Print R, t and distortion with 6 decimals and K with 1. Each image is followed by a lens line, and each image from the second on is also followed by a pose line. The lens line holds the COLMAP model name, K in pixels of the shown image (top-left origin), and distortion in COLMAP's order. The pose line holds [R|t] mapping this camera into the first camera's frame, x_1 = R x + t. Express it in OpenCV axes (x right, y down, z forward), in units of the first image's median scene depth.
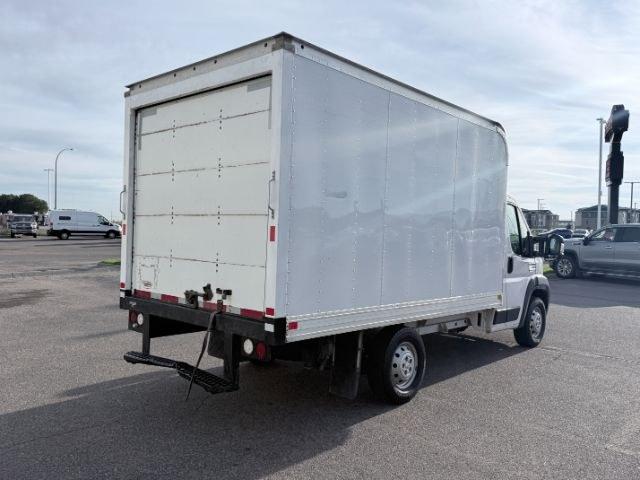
lens RADIAL K [[527.0, 0, 317.3], [0, 527.0, 243.5], [0, 0, 1]] dist [0.071037, -0.062846]
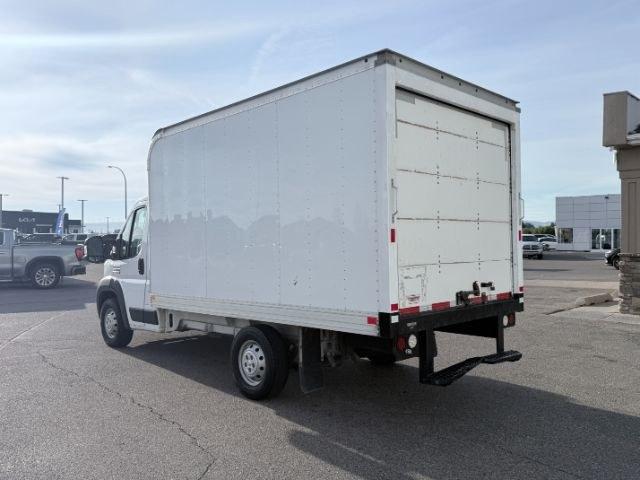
lens RADIAL K [[527.0, 0, 316.1], [0, 527.0, 241.7], [0, 0, 1]] dist [0.071037, -0.062846]
pose [[0.046713, -0.022744, 0.998649, -1.258096], [0.032930, 0.999232, 0.021217, -0.040903], [-0.998365, 0.031894, 0.047426, 1.187940]]
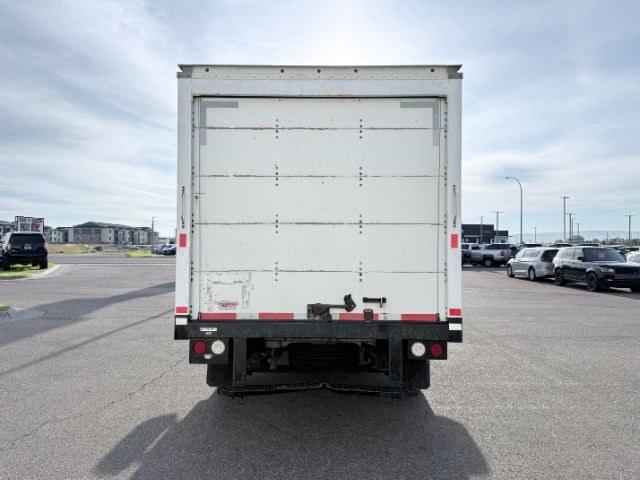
lens RADIAL K [[527.0, 0, 324.5], [0, 527.0, 237.9], [0, 0, 1]] dist [0.071037, -0.062846]
pose [[0.742182, -0.000239, 0.670199, -0.820955], [0.028422, 0.999111, -0.031119, 0.001610], [-0.669596, 0.042144, 0.741529, 0.284178]]
